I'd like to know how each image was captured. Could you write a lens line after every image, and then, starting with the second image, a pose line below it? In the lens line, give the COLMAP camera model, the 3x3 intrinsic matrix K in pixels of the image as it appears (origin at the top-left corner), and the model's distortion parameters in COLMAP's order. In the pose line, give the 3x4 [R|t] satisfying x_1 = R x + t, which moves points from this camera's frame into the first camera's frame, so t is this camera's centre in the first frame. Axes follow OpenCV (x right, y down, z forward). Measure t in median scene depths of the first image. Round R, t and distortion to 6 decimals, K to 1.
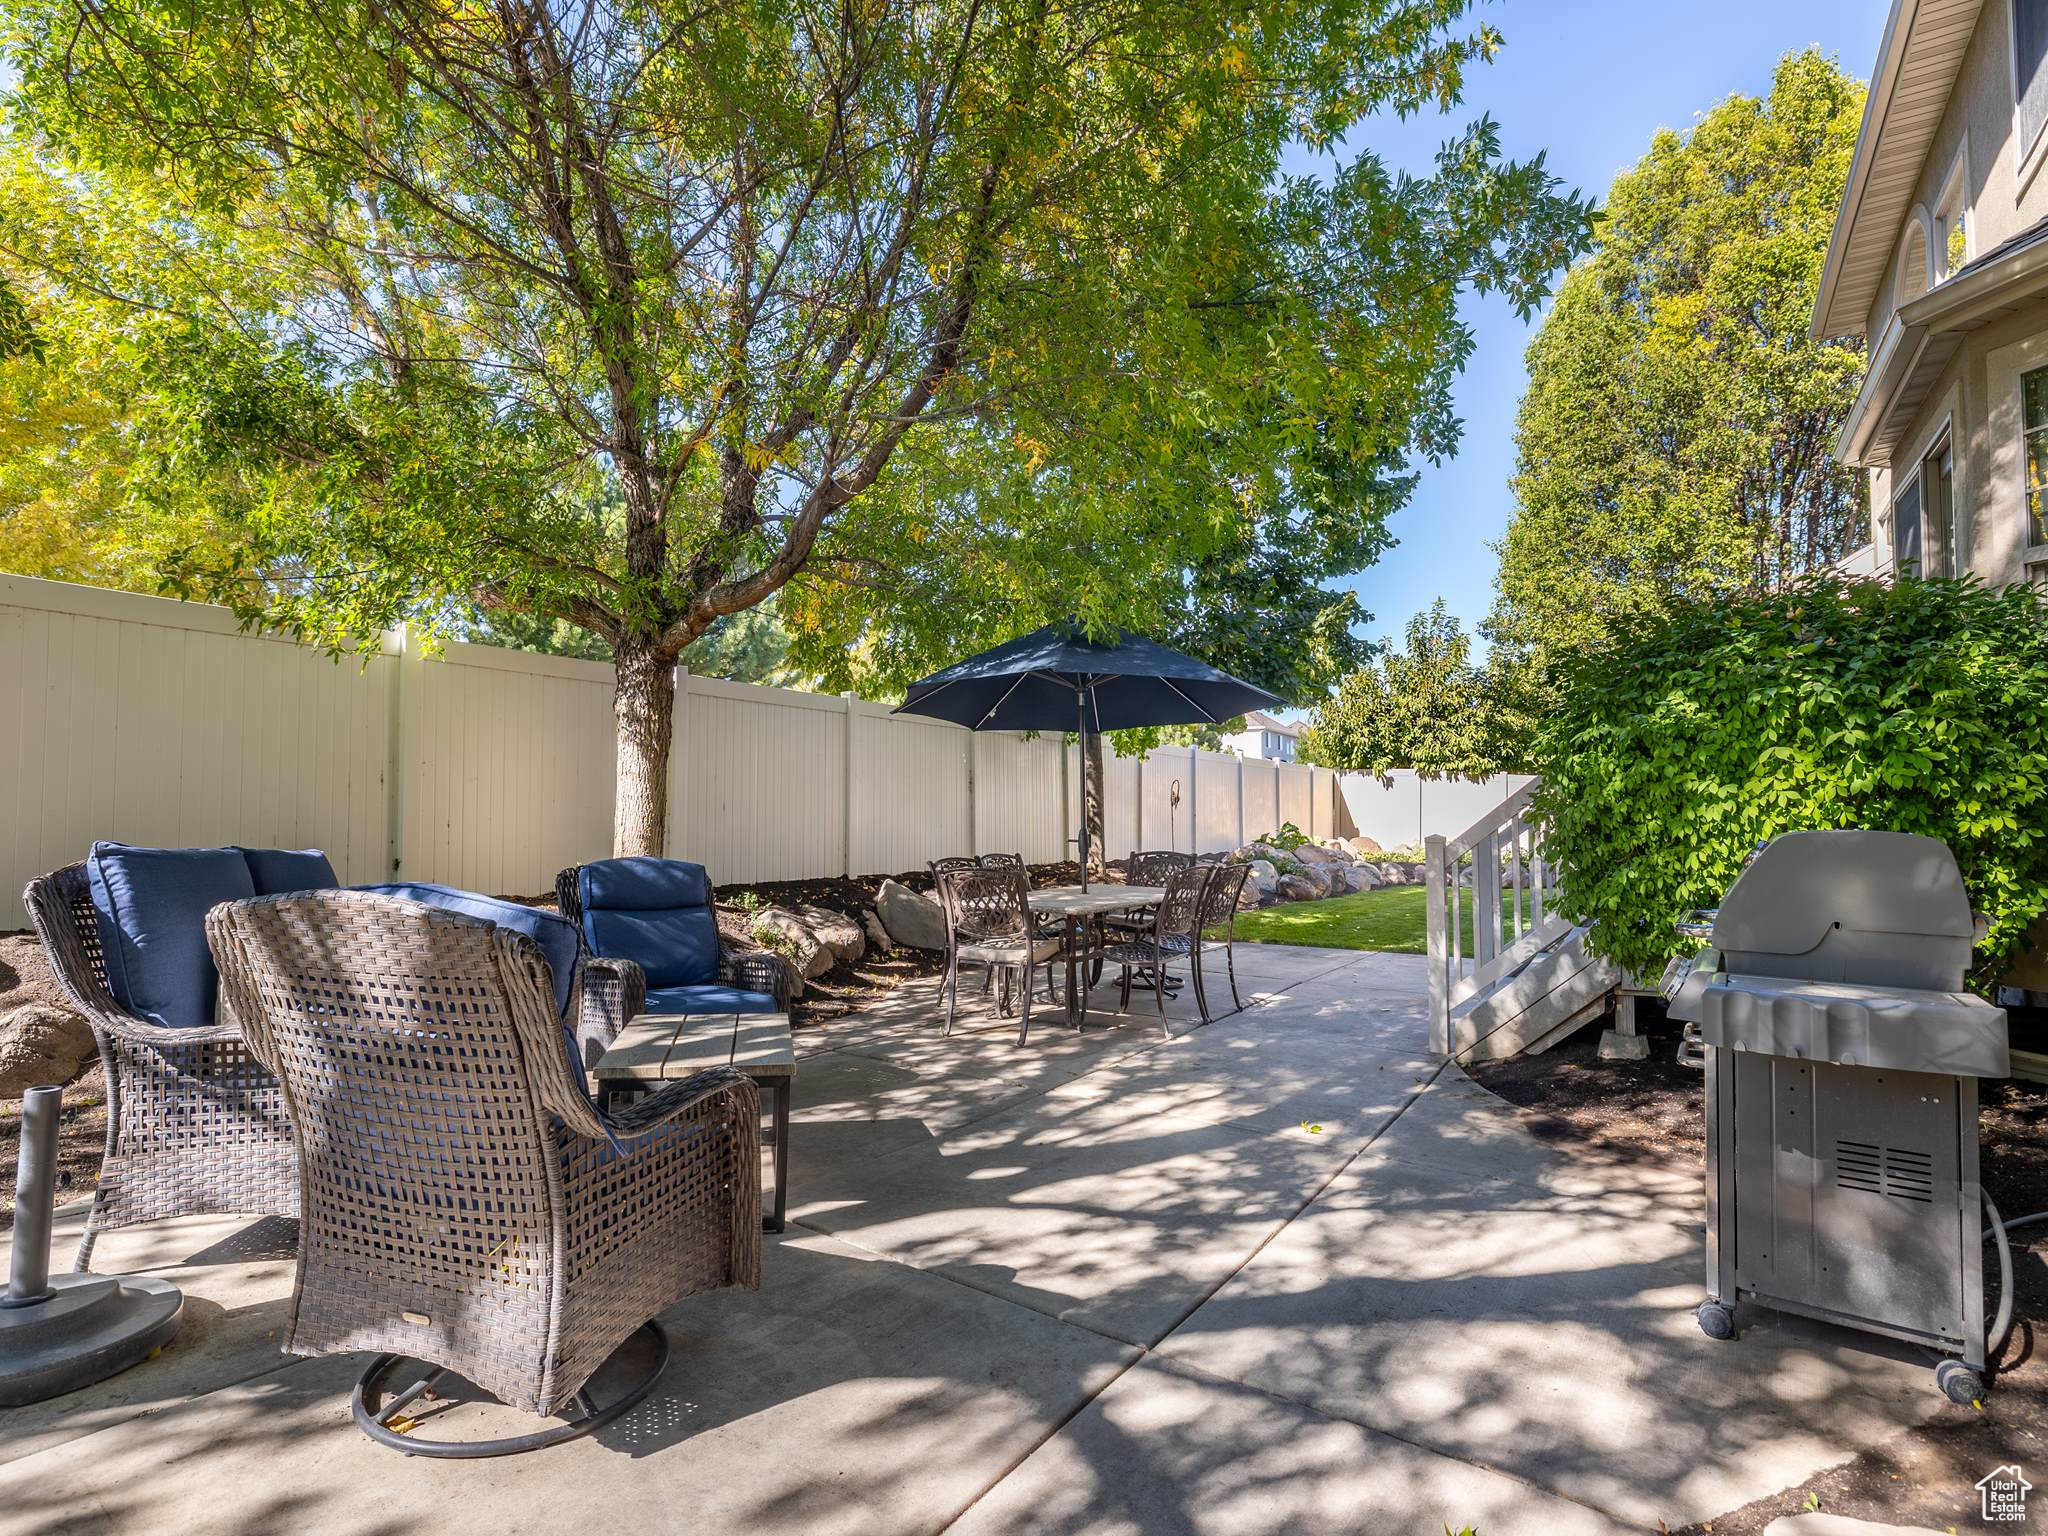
lens RADIAL K [[1016.5, 0, 1022.9], [0, 1016.5, 773.8], [0, 0, 1]] dist [0.000545, 0.000011]
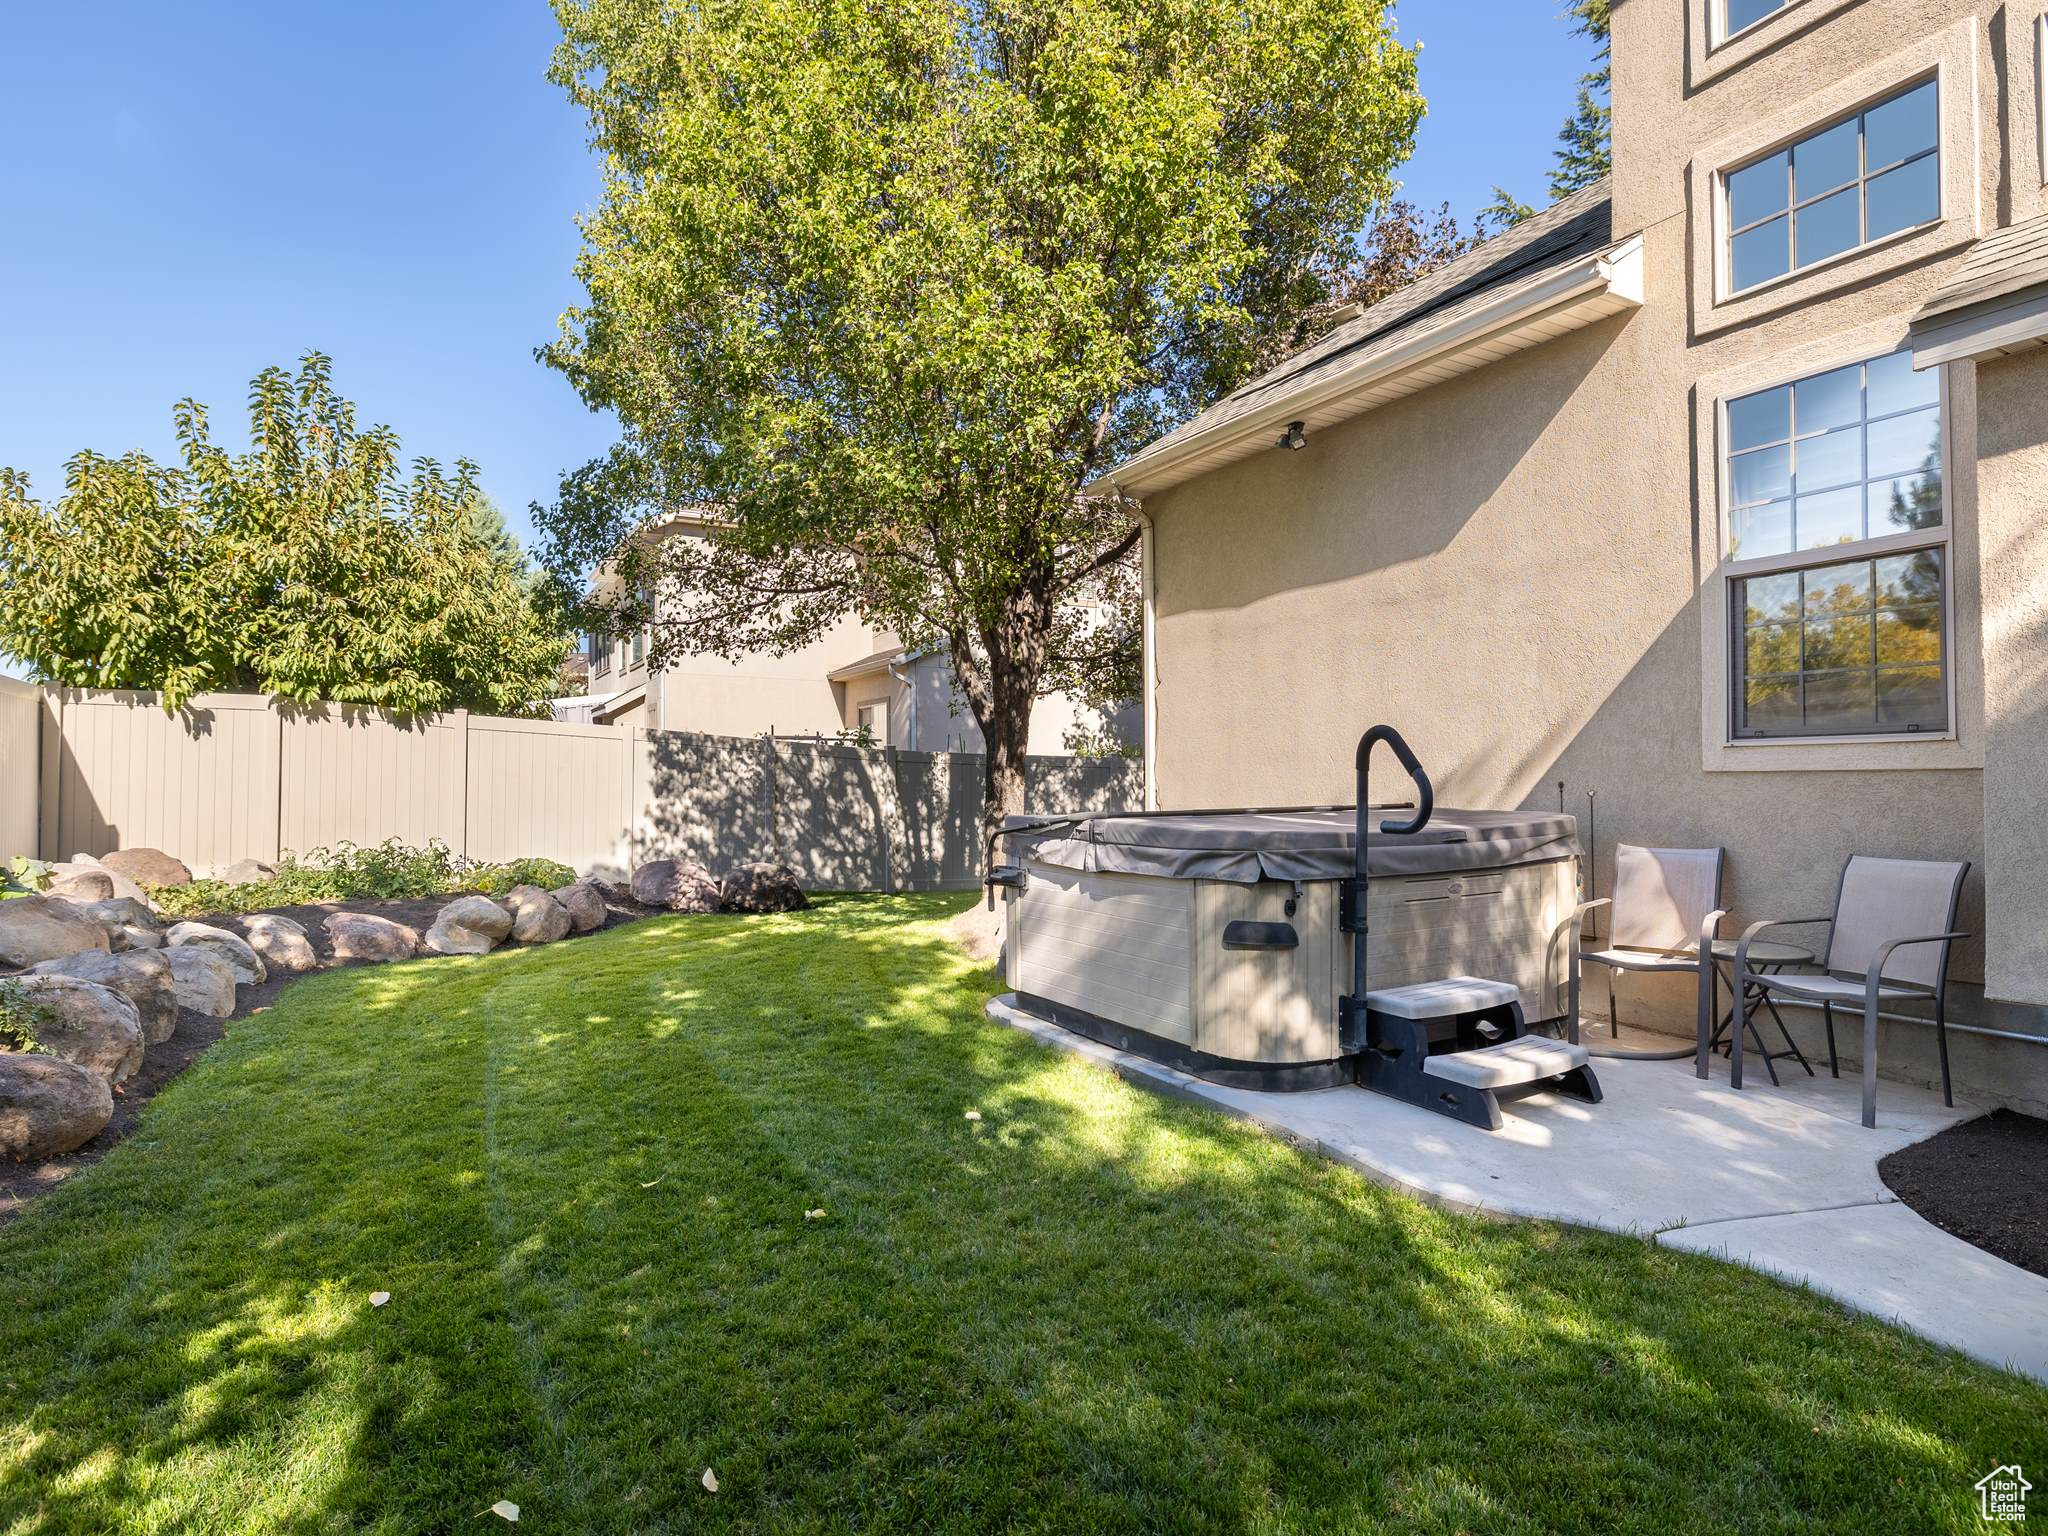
lens RADIAL K [[1112.5, 0, 1023.2], [0, 1112.5, 769.3], [0, 0, 1]] dist [-0.000273, -0.000268]
pose [[0.460501, -0.000116, 0.887659, 0.094345], [-0.022345, 0.999682, 0.011723, 0.015203], [-0.887378, -0.025233, 0.460352, 0.461112]]
